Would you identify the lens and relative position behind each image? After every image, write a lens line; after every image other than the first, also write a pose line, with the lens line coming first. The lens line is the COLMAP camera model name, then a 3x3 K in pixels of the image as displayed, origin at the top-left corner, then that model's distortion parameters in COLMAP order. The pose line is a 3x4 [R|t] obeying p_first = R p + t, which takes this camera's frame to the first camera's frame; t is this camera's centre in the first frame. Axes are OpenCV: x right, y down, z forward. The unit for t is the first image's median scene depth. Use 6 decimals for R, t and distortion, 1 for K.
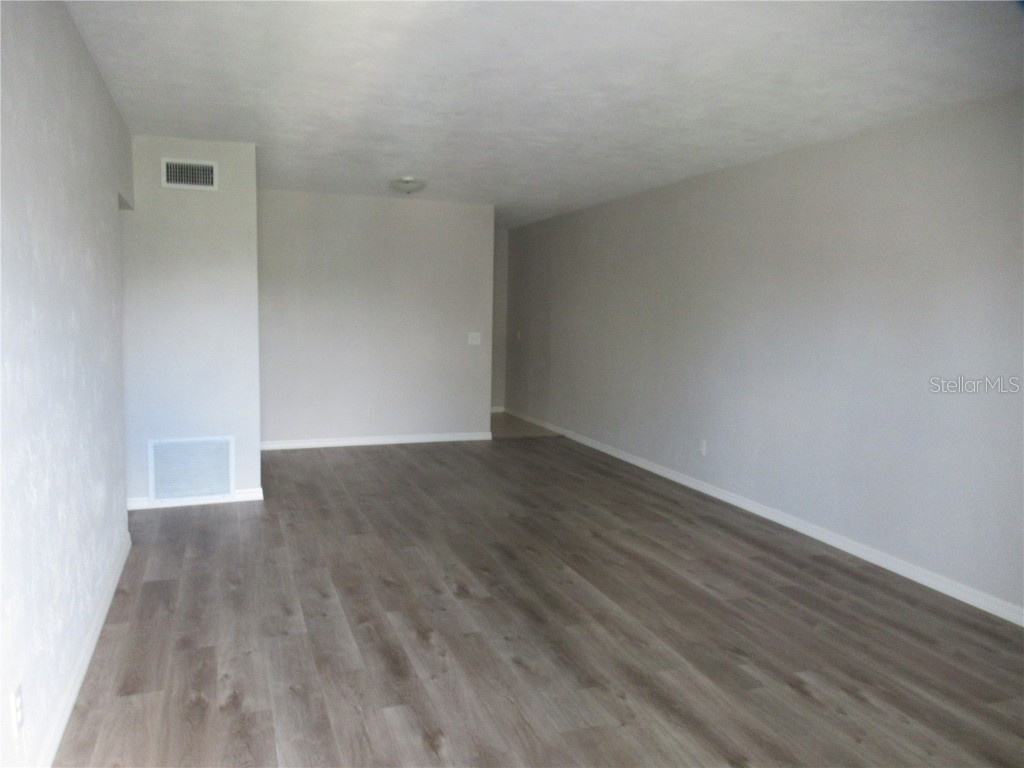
lens RADIAL K [[763.4, 0, 512.0], [0, 763.4, 384.0], [0, 0, 1]] dist [-0.009427, -0.002651]
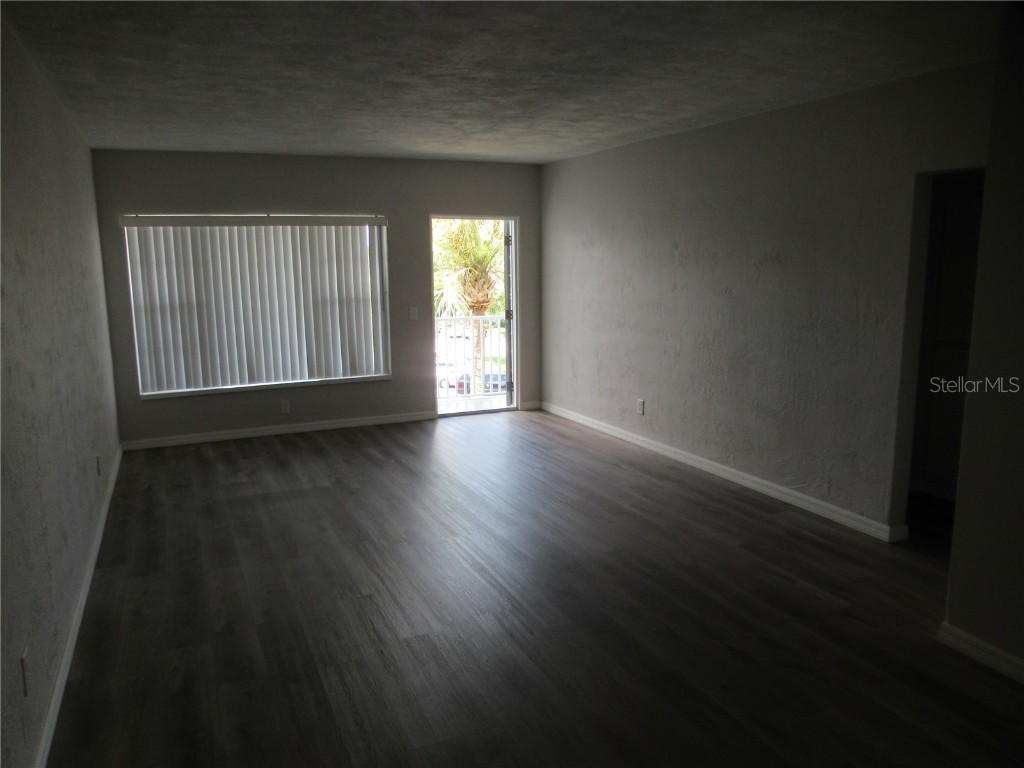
lens RADIAL K [[804.7, 0, 529.7], [0, 804.7, 382.5], [0, 0, 1]] dist [-0.068571, 0.001751]
pose [[-0.997424, -0.011789, -0.070761, 0.032849], [-0.030593, 0.962112, 0.270934, -0.299432], [0.064886, 0.272401, -0.959993, 2.236912]]
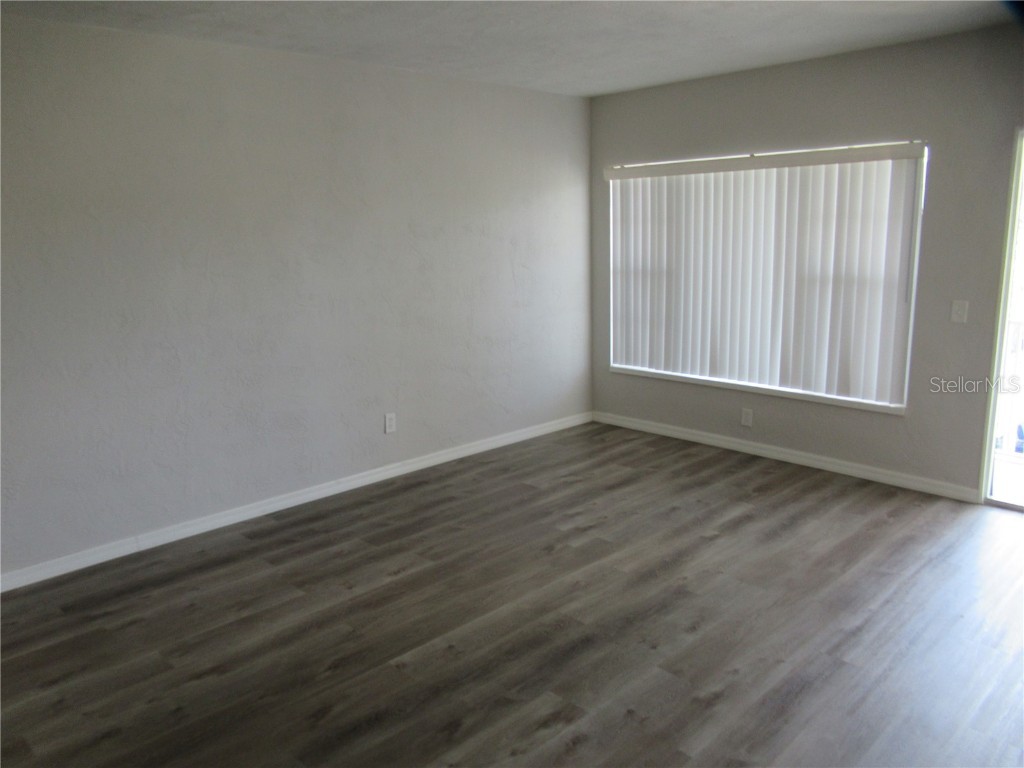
lens RADIAL K [[763.4, 0, 512.0], [0, 763.4, 384.0], [0, 0, 1]] dist [-0.009427, -0.002651]
pose [[-0.390344, -0.212063, 0.895913, -0.572368], [0.113857, 0.954522, 0.275542, -0.183165], [-0.913602, 0.209562, -0.348448, 1.204602]]
